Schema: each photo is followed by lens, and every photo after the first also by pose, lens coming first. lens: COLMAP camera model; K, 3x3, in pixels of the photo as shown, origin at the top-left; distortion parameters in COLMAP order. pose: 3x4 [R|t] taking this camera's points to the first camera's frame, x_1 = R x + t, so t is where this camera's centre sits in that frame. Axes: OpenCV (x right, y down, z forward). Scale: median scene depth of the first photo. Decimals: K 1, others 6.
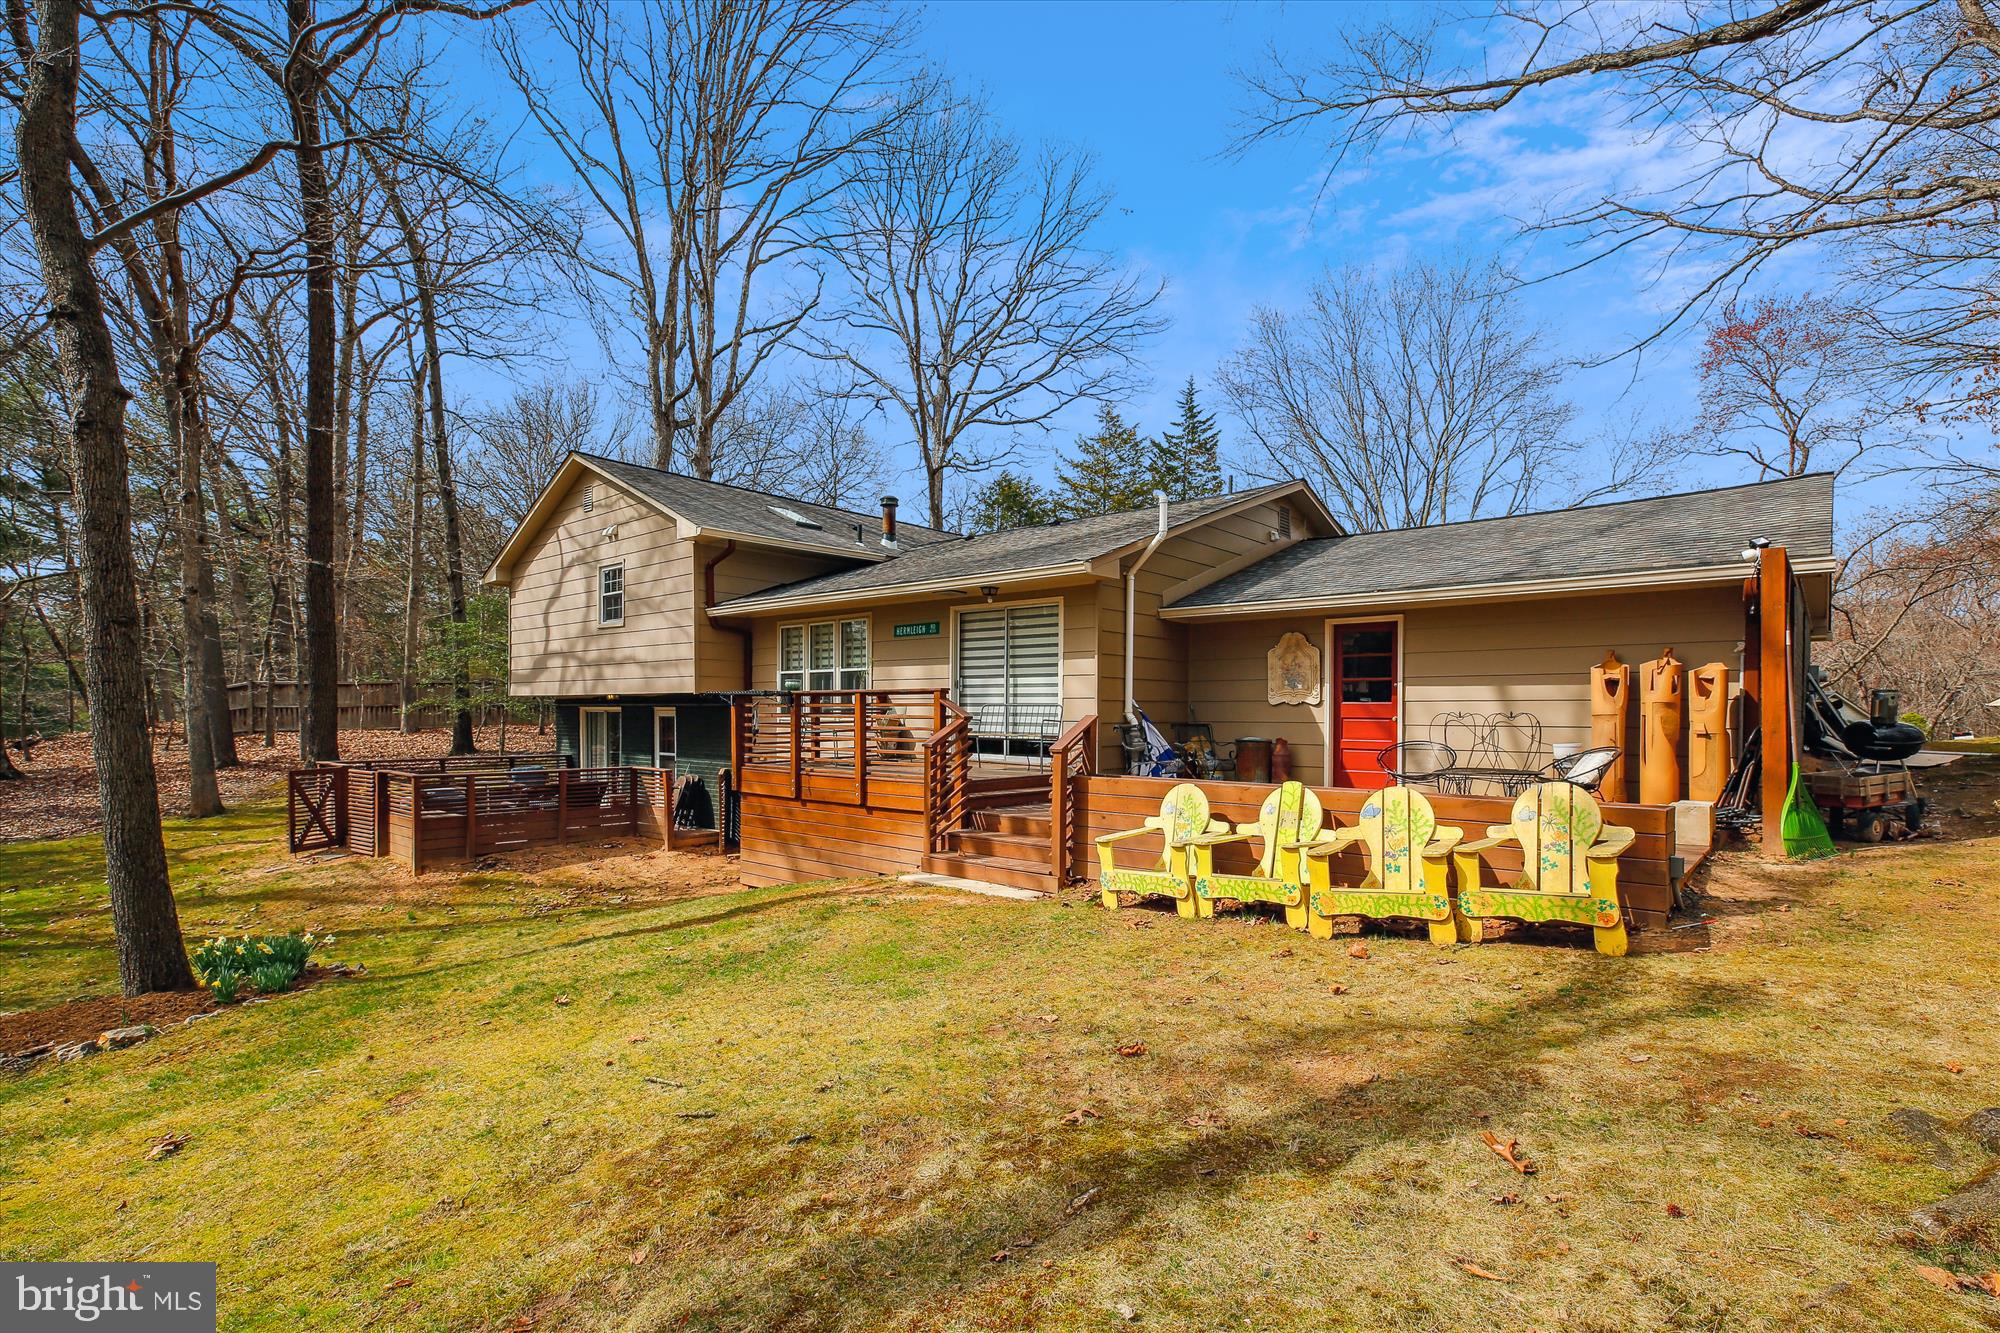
lens RADIAL K [[899.9, 0, 992.4], [0, 899.9, 704.9], [0, 0, 1]] dist [0.001226, 0.000365]
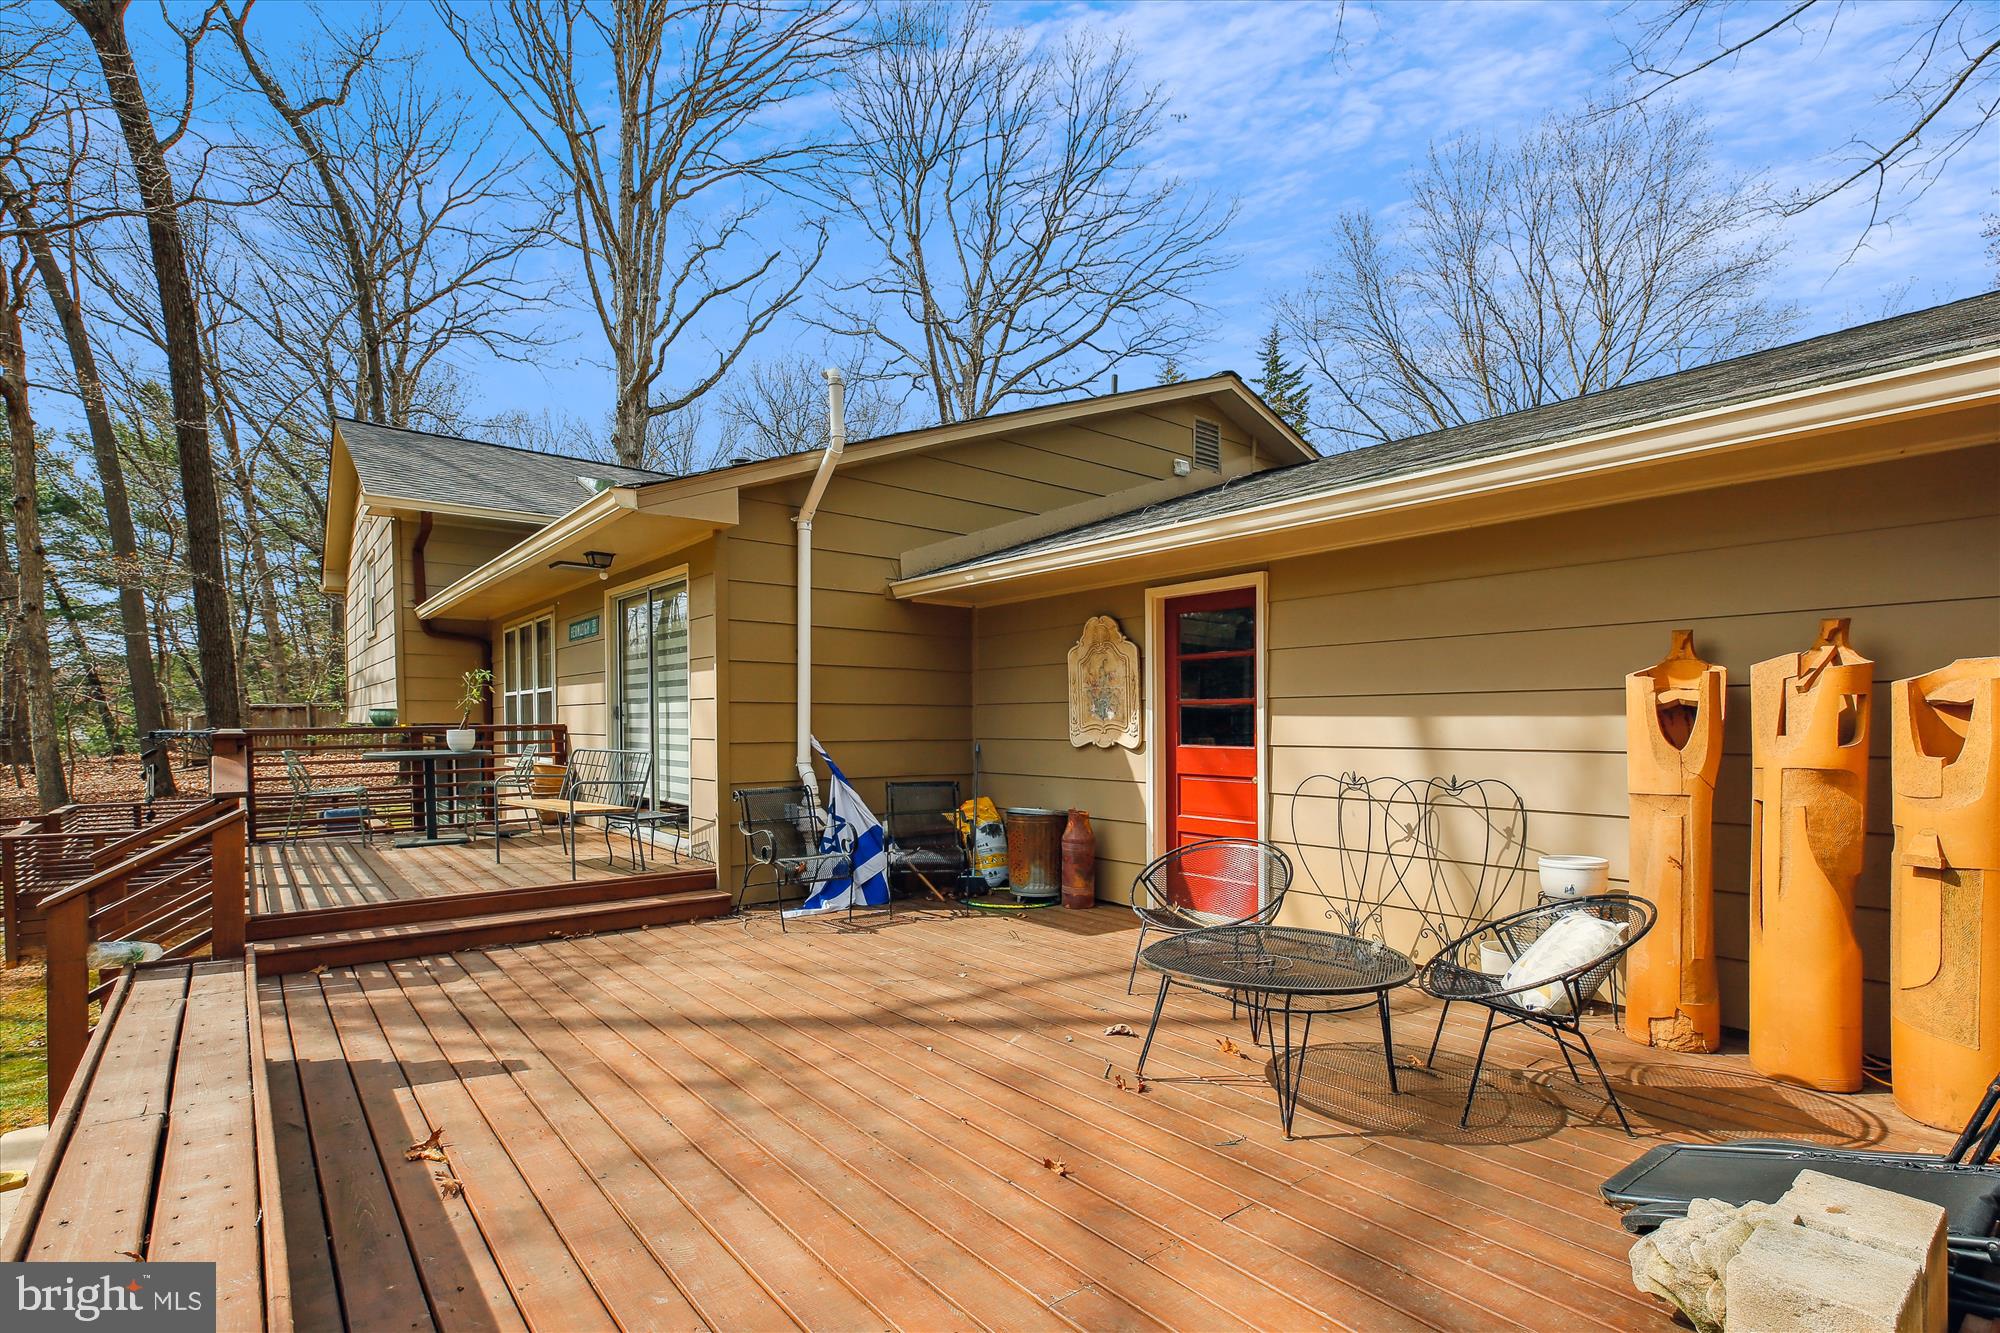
lens RADIAL K [[937.7, 0, 974.4], [0, 937.7, 727.0], [0, 0, 1]] dist [-0.002202, -0.000373]
pose [[0.986327, -0.004855, -0.164729, 0.344982], [0.006429, 0.999939, 0.009021, -0.018357], [0.164675, -0.009956, 0.986298, 0.417805]]
